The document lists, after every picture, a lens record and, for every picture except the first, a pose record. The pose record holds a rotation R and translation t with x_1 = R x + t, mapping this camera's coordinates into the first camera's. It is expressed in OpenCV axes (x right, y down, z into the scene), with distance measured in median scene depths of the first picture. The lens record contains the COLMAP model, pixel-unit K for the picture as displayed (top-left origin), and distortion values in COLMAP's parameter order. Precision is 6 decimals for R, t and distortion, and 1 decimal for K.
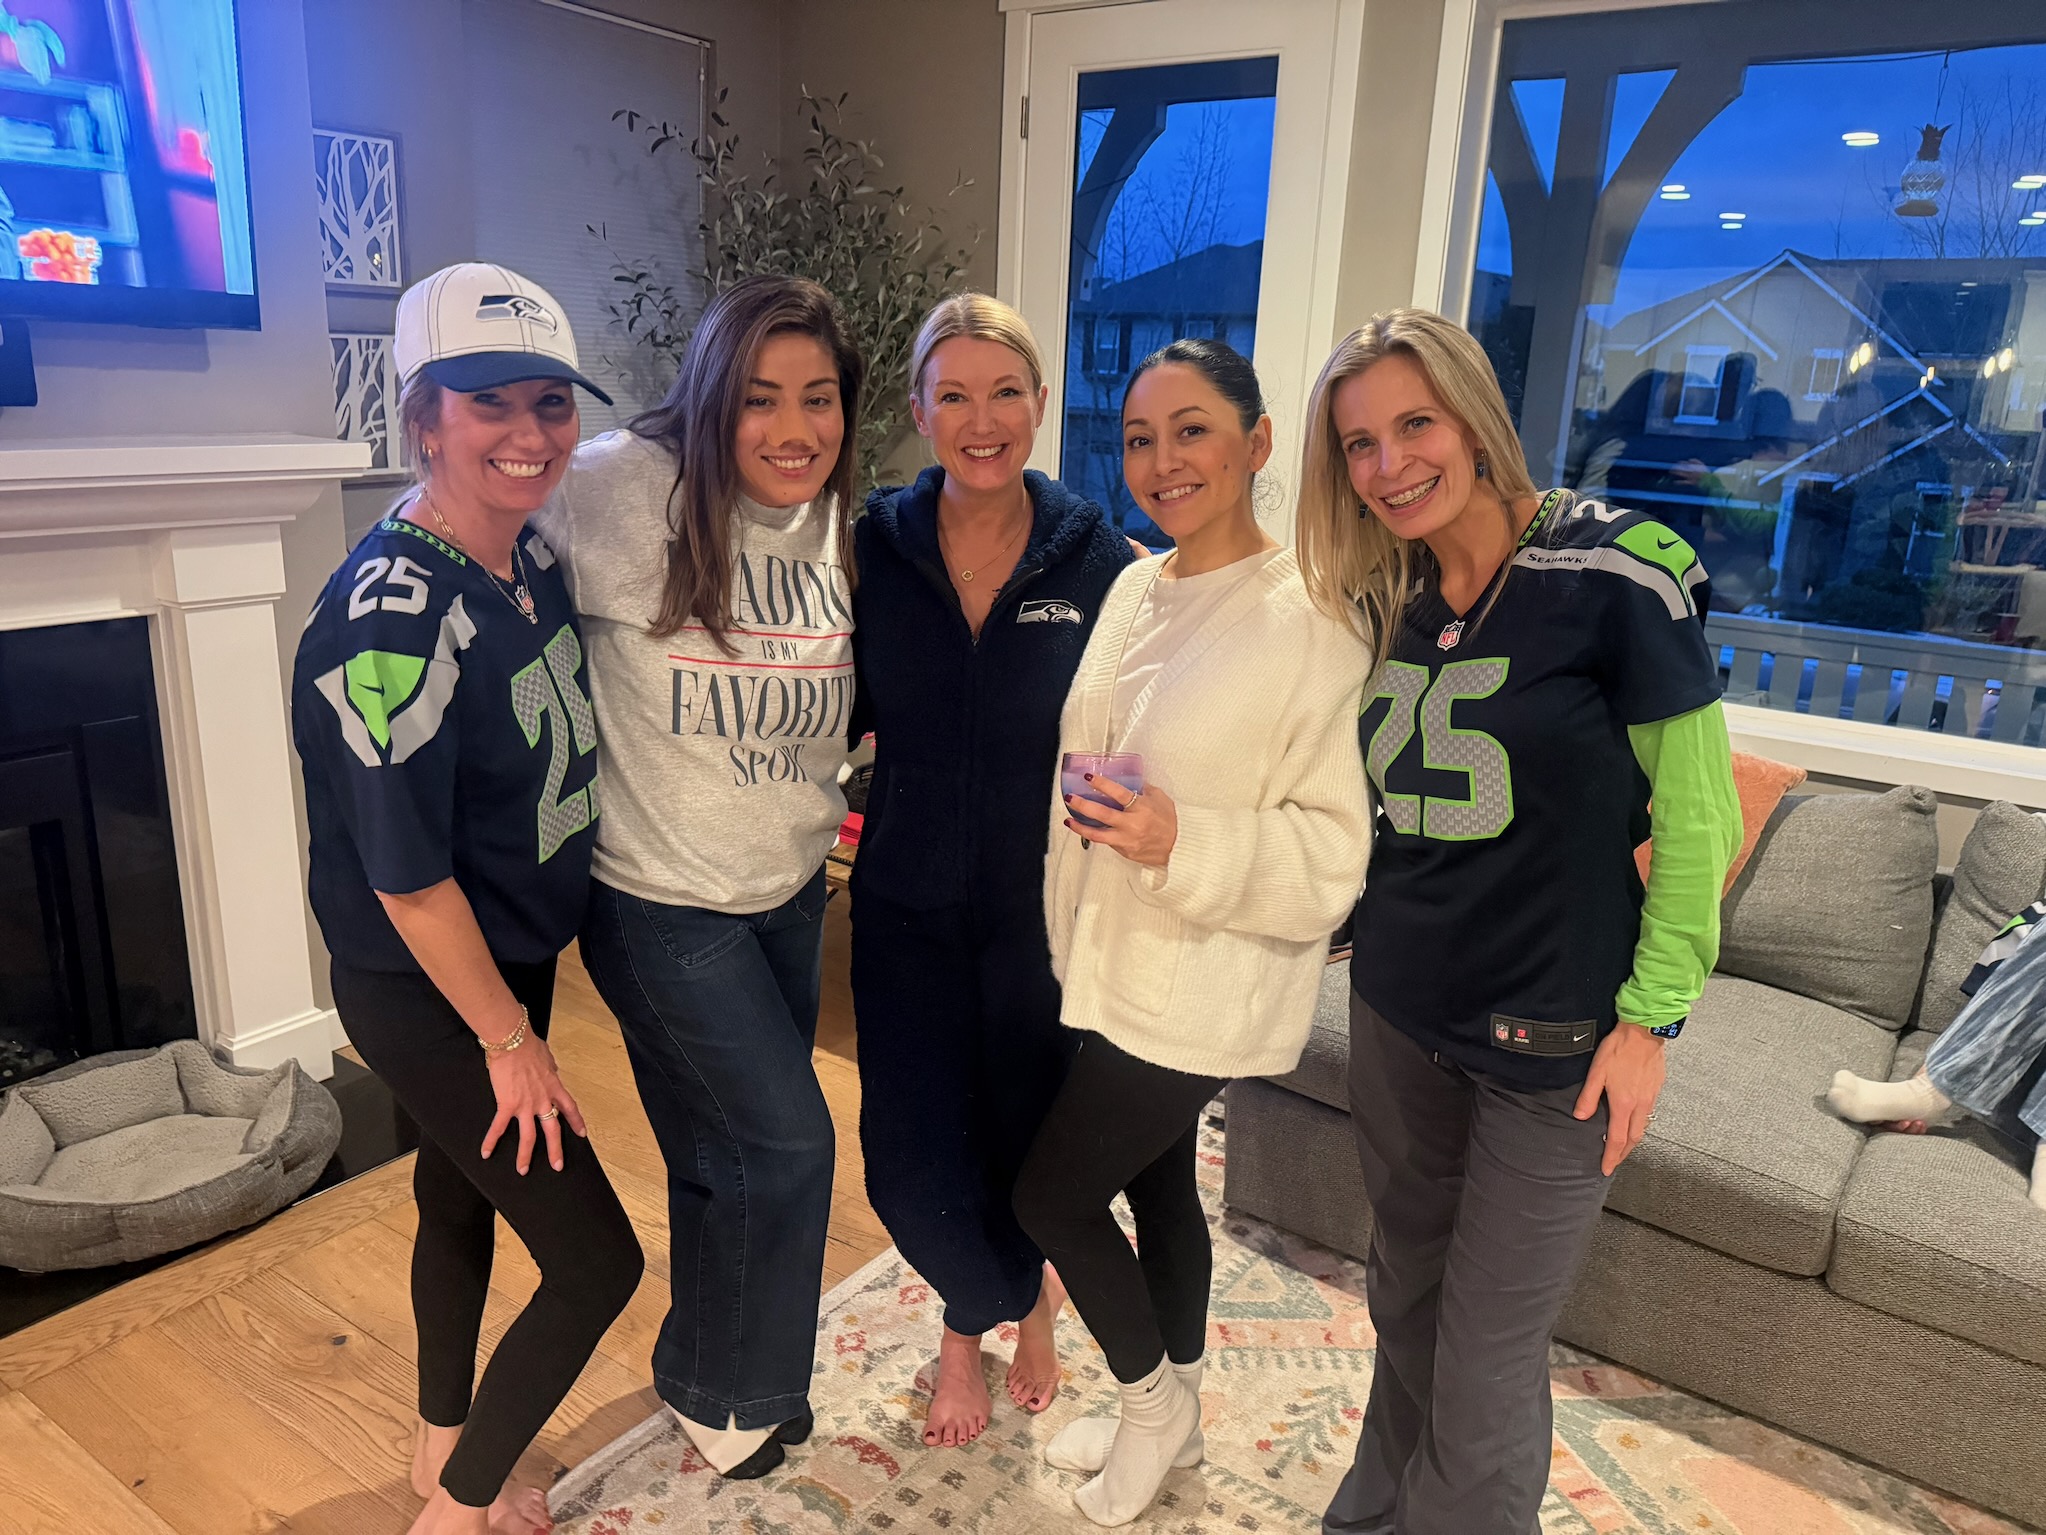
lens RADIAL K [[1427.8, 0, 1023.0], [0, 1427.8, 767.5], [0, 0, 1]] dist [-0.035396, 0.005106]
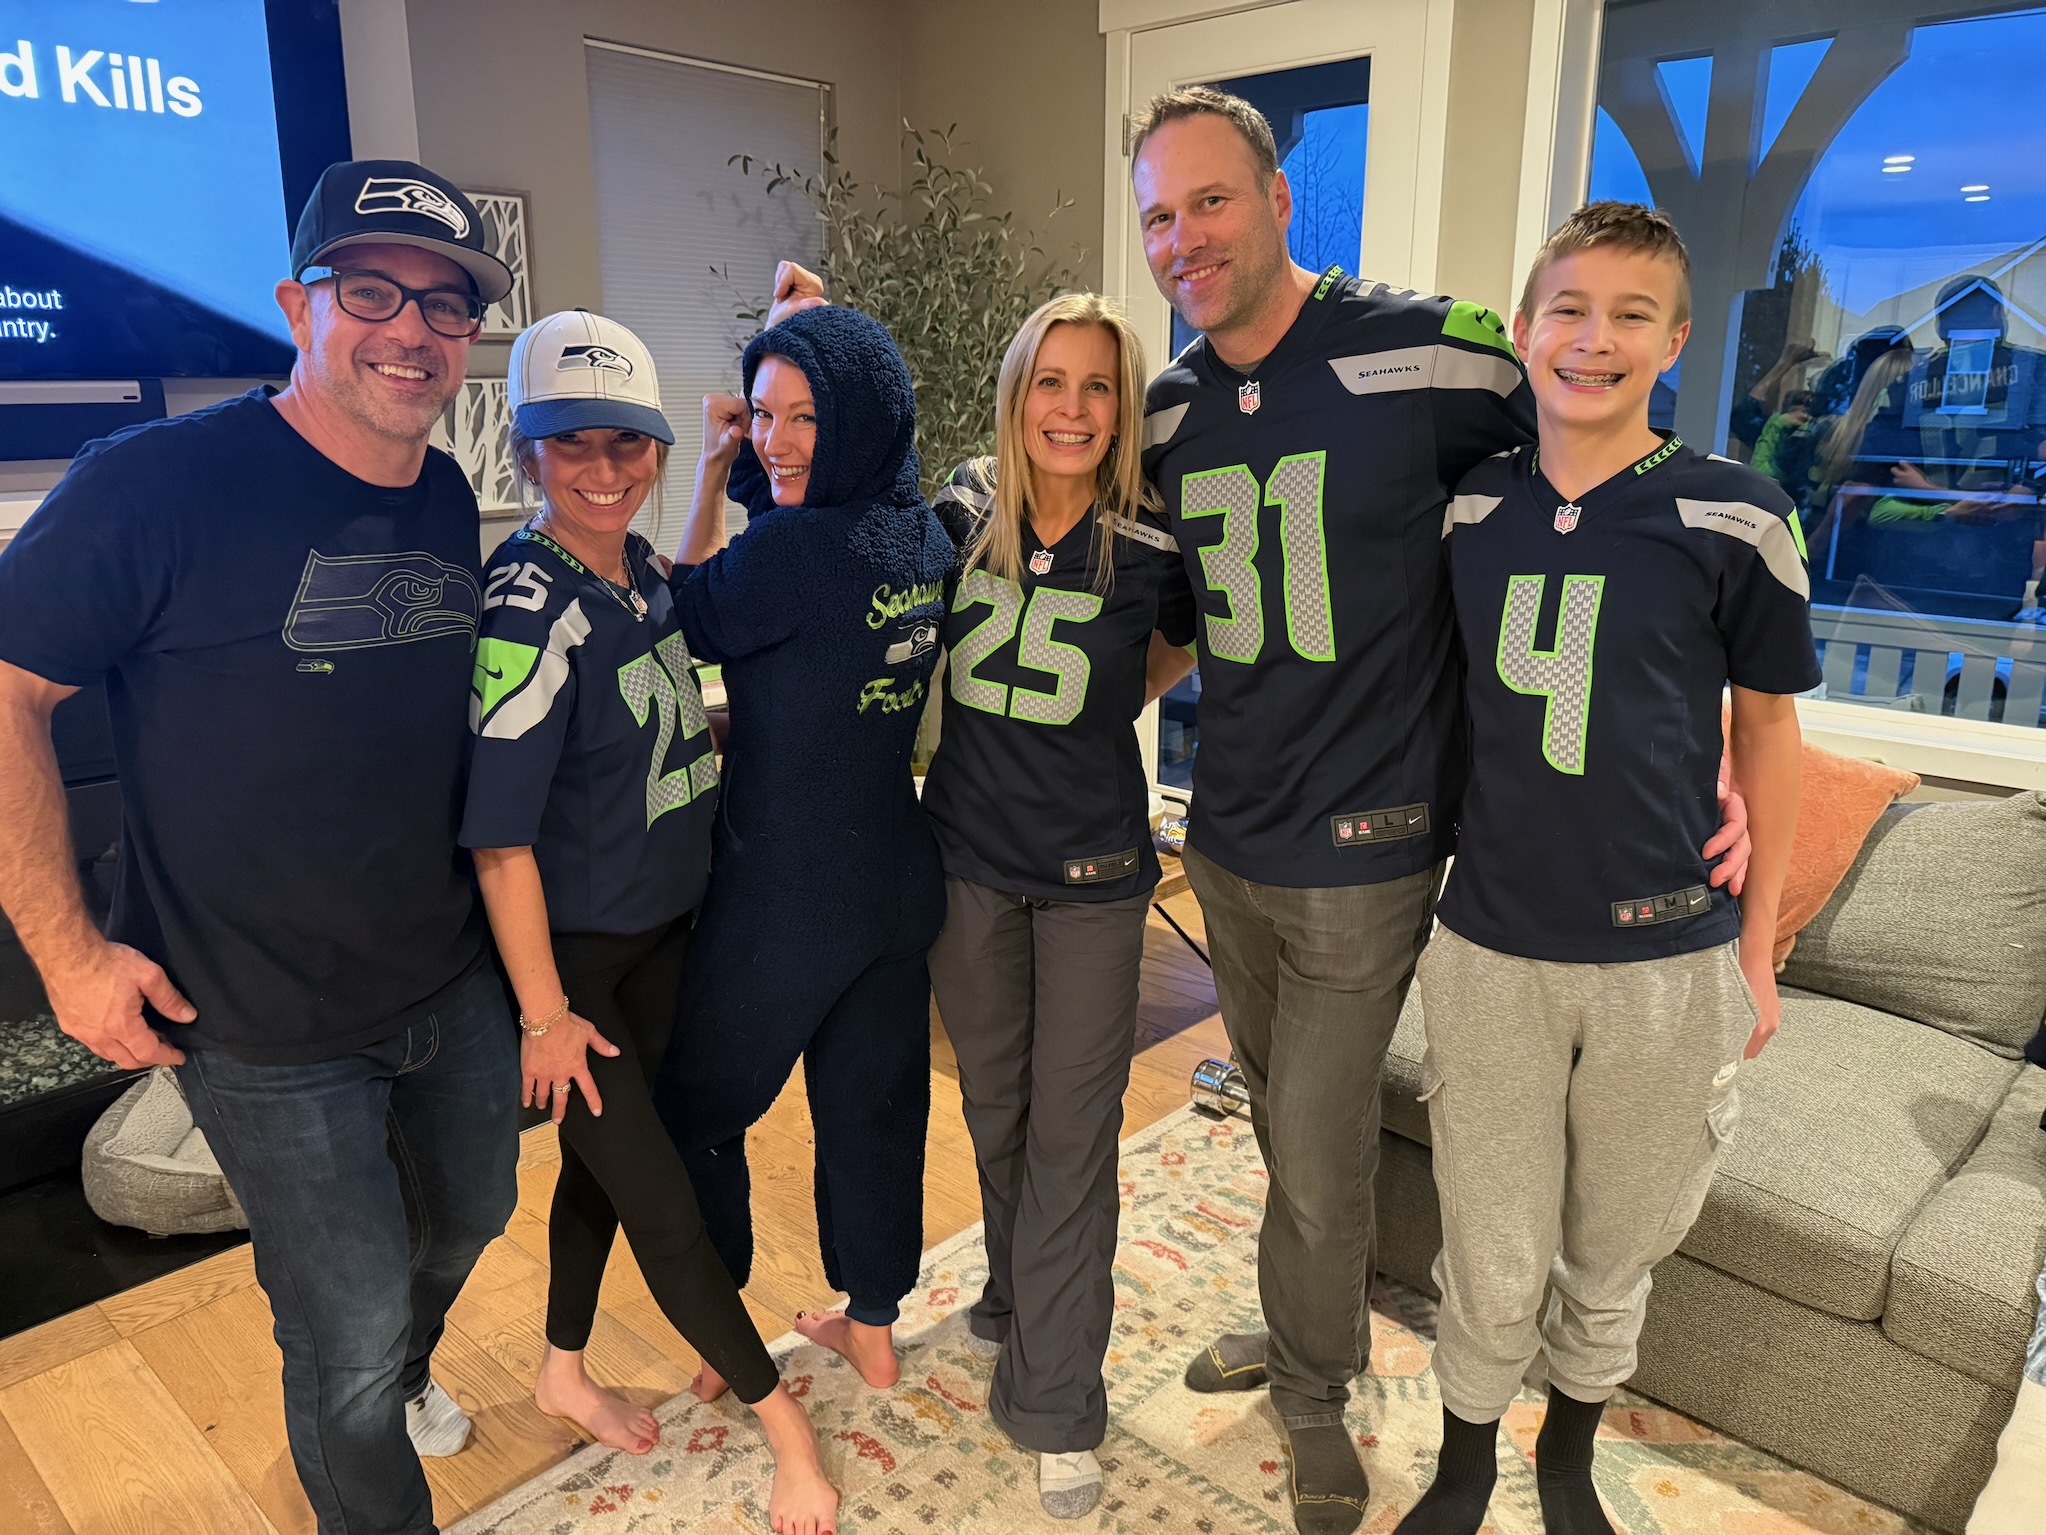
lens RADIAL K [[1422.8, 0, 1022.3], [0, 1422.8, 758.8], [0, 0, 1]] dist [-0.035084, -0.000470]
pose [[0.988227, -0.006391, -0.152861, 0.141304], [0.003358, 0.999793, -0.020089, 0.009413], [0.152958, 0.019339, 0.988043, 0.005363]]
